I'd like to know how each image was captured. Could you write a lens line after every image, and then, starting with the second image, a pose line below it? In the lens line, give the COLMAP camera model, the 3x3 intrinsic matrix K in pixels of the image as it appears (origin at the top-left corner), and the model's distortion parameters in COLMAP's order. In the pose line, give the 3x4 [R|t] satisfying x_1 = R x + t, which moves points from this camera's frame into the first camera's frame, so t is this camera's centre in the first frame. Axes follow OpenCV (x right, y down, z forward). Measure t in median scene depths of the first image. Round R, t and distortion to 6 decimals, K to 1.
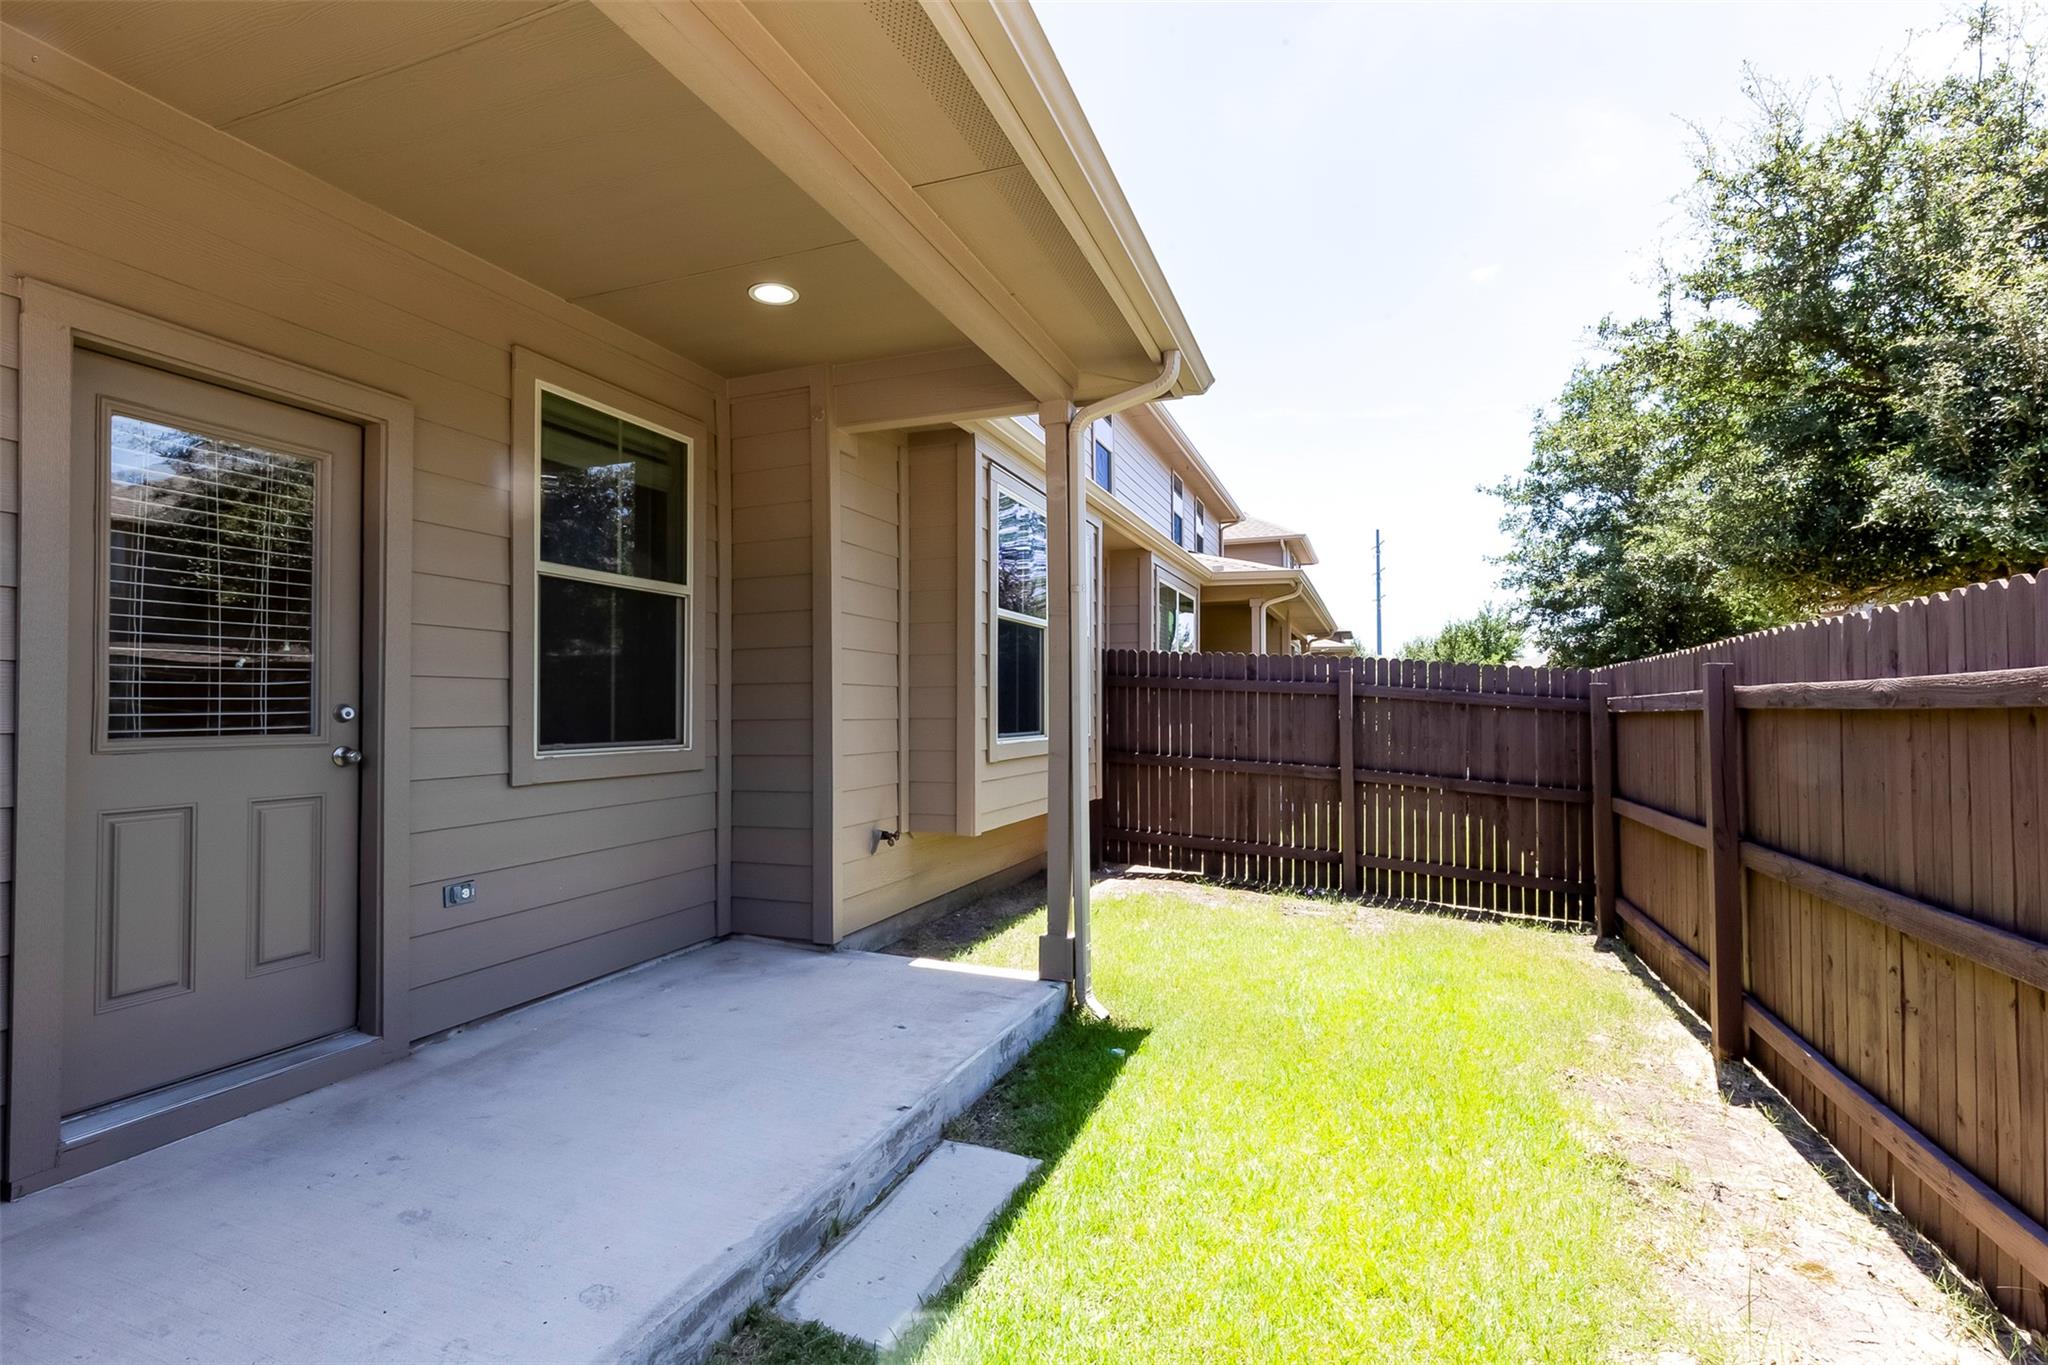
lens RADIAL K [[974.9, 0, 1018.0], [0, 974.9, 678.3], [0, 0, 1]] dist [0.002554, 0.000185]
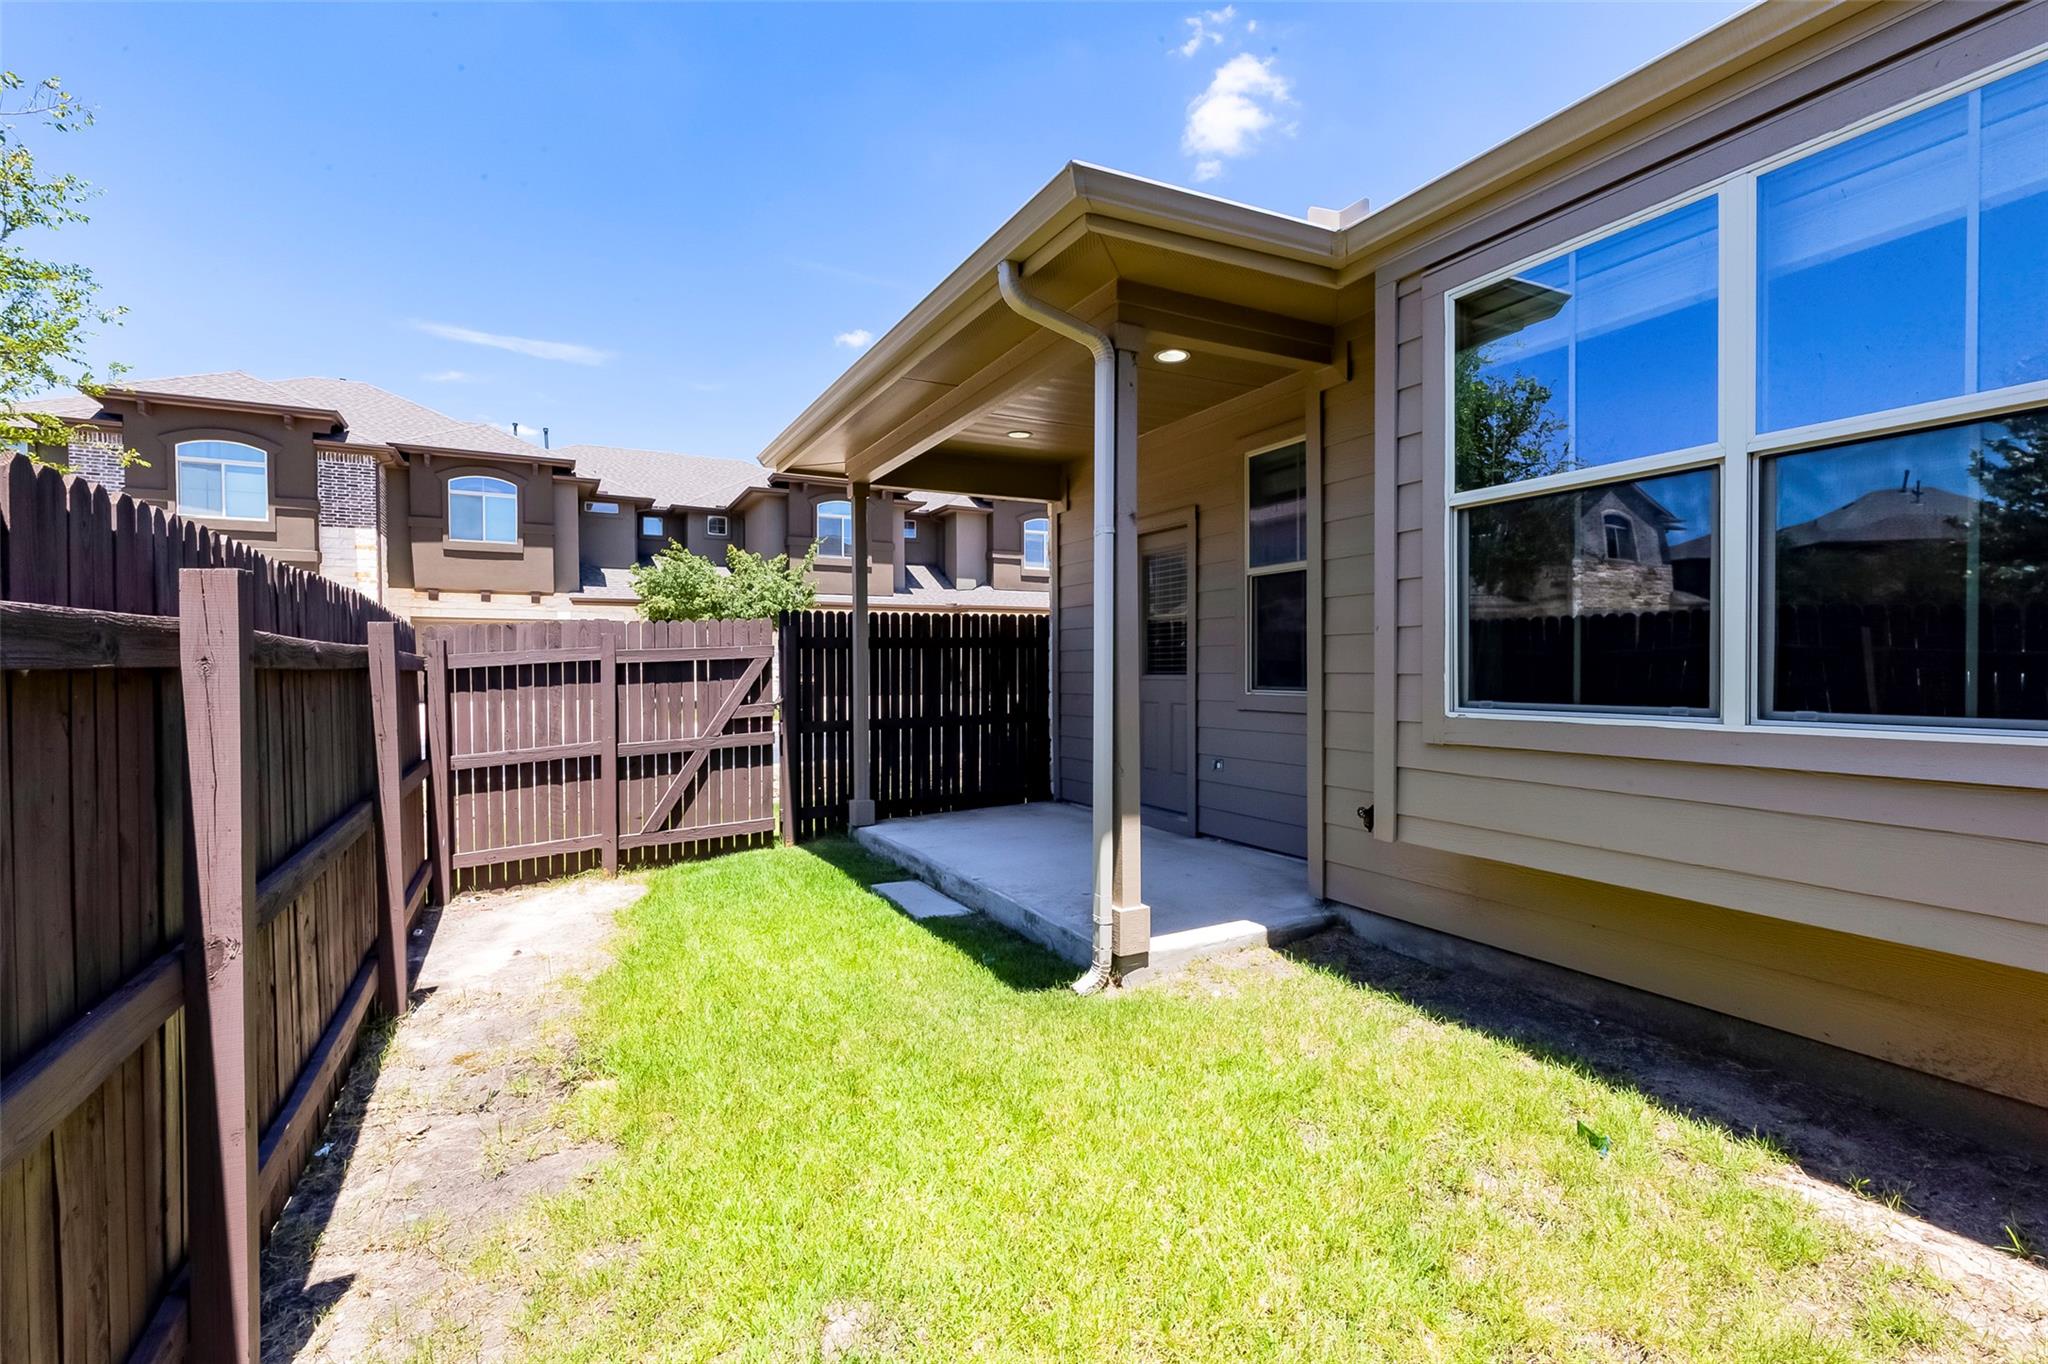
lens RADIAL K [[938.1, 0, 1026.8], [0, 938.1, 688.7], [0, 0, 1]] dist [0.003701, -0.000027]
pose [[-0.661526, 0.024254, -0.749530, 0.974128], [0.019675, 0.999694, 0.014983, 0.046505], [0.749664, -0.004836, -0.661801, 1.912172]]
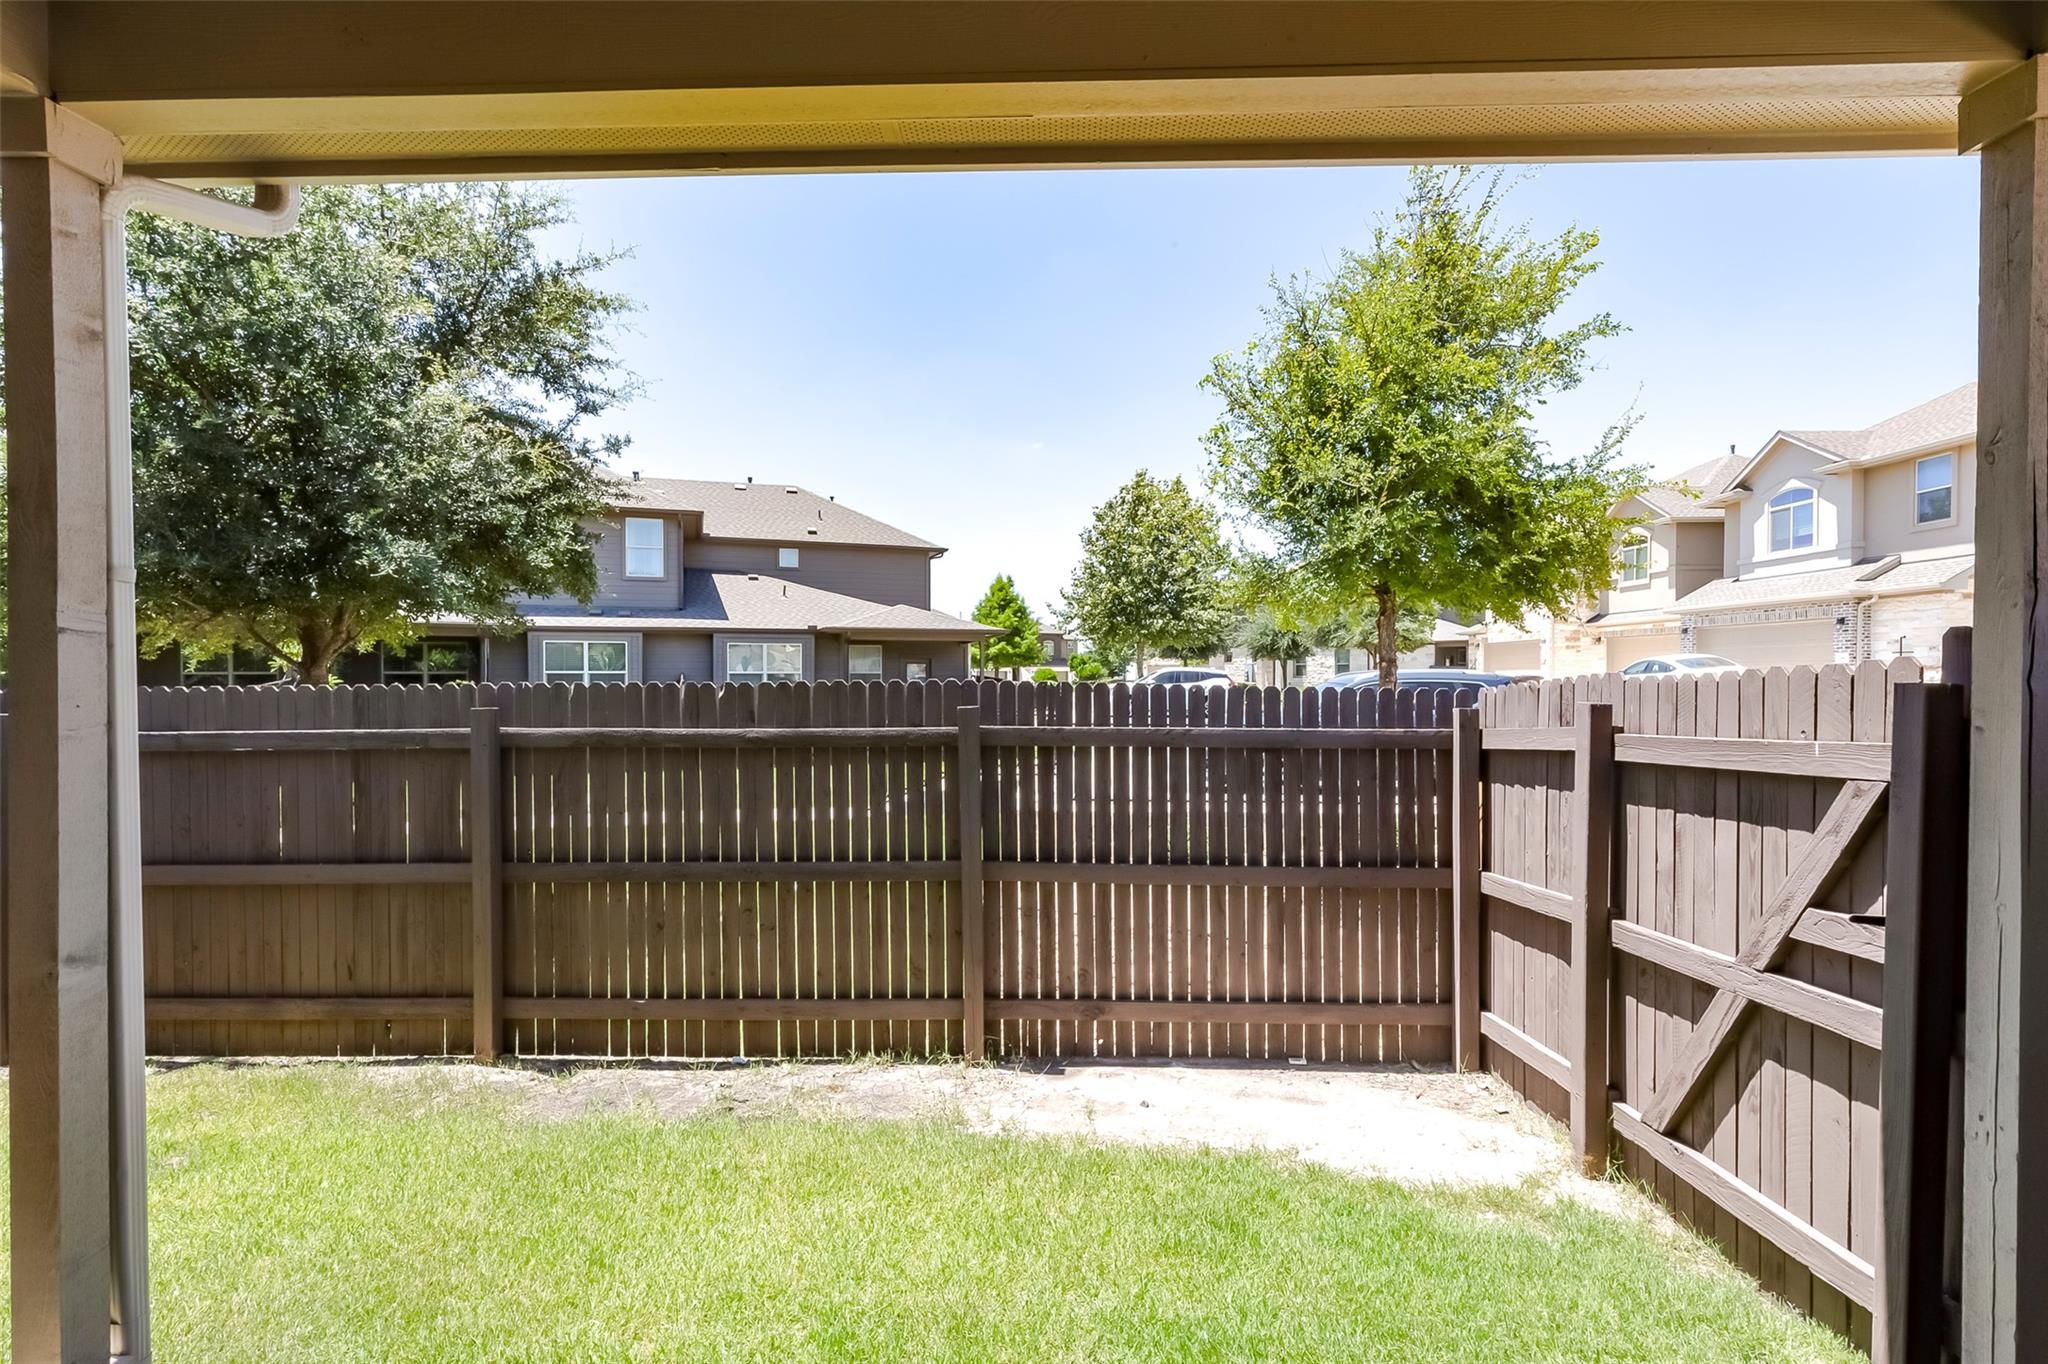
lens RADIAL K [[938.1, 0, 1026.8], [0, 938.1, 688.7], [0, 0, 1]] dist [0.003701, -0.000027]
pose [[-0.329310, -0.010235, 0.944166, -0.584079], [-0.012675, 0.999899, 0.006419, -0.060237], [-0.944137, -0.009854, -0.329407, 0.922381]]
